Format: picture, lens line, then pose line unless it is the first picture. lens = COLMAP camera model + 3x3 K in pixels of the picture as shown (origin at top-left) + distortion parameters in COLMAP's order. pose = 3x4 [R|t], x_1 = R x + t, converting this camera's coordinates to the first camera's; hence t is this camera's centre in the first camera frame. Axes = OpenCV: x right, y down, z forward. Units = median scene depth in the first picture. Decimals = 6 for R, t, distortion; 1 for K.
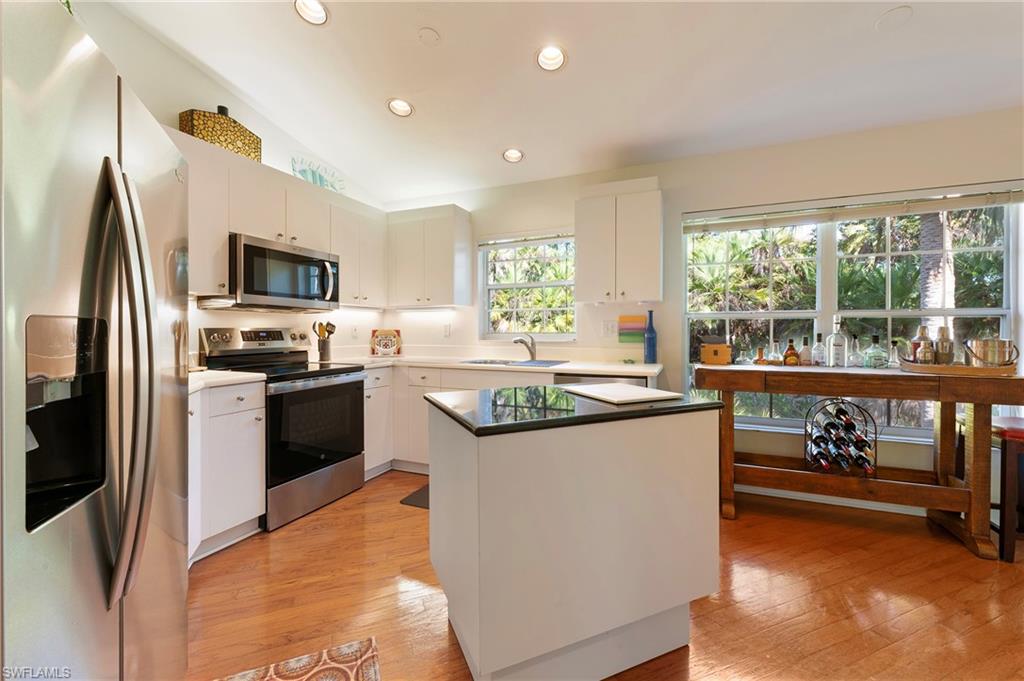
lens RADIAL K [[423.3, 0, 515.8], [0, 423.3, 347.4], [0, 0, 1]] dist [0.008992, -0.001096]
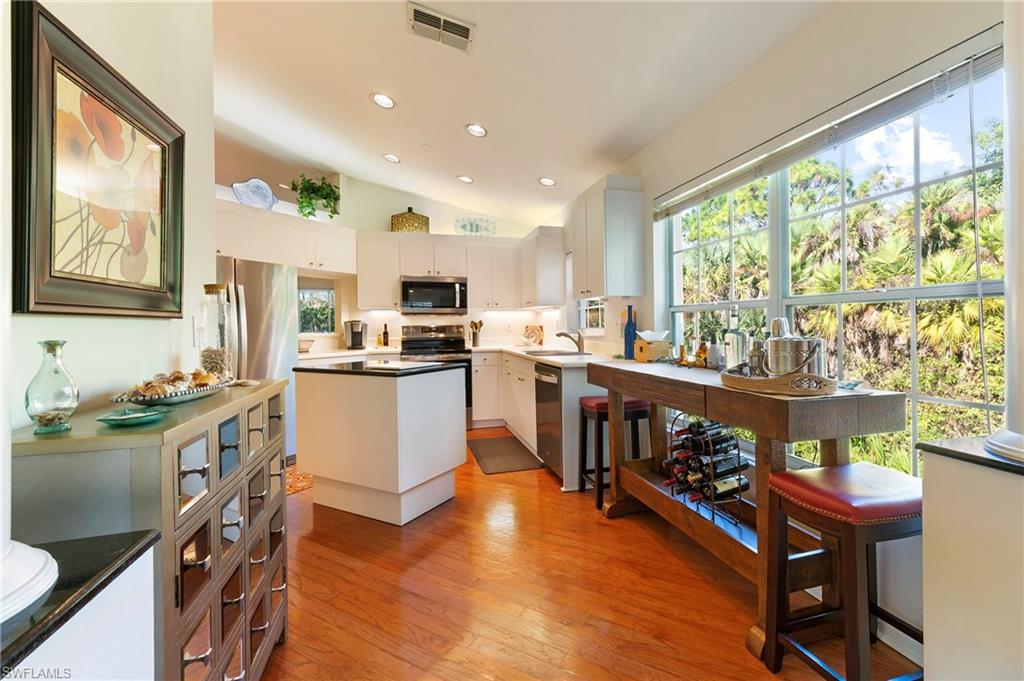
lens RADIAL K [[445.6, 0, 539.5], [0, 445.6, 350.3], [0, 0, 1]] dist [0.014402, -0.000871]
pose [[0.618073, 0.038274, -0.785188, 1.037001], [-0.024449, 0.999267, 0.029464, -0.008064], [0.785740, 0.000986, 0.618556, 0.199537]]
